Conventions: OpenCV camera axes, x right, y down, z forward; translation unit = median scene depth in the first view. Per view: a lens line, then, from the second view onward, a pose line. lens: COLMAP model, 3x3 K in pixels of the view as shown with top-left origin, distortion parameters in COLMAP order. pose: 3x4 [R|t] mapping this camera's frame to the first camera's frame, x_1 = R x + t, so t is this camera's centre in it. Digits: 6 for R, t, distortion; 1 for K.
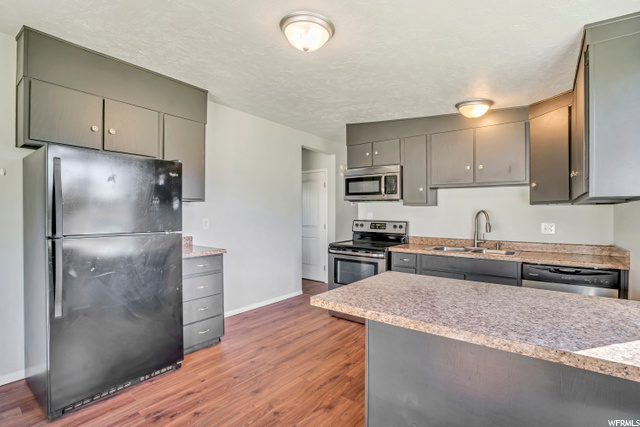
lens RADIAL K [[309.1, 0, 325.0], [0, 309.1, 214.5], [0, 0, 1]] dist [-0.001807, 0.000489]
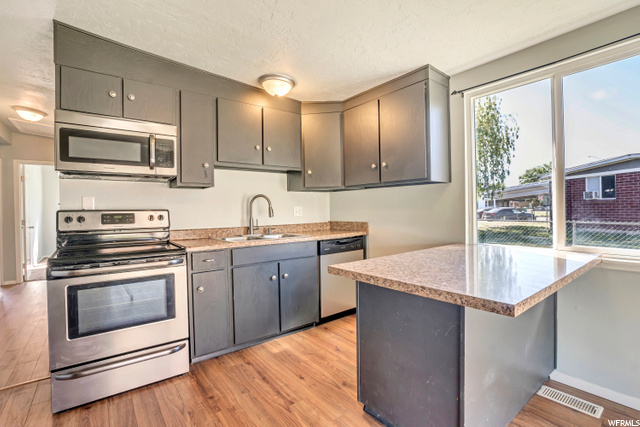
lens RADIAL K [[309.1, 0, 321.9], [0, 309.1, 210.4], [0, 0, 1]] dist [-0.001807, 0.000489]
pose [[0.291032, -0.021609, 0.956469, -0.361102], [0.017094, 0.999703, 0.017385, 0.021600], [-0.956561, 0.011290, 0.291315, 0.547697]]
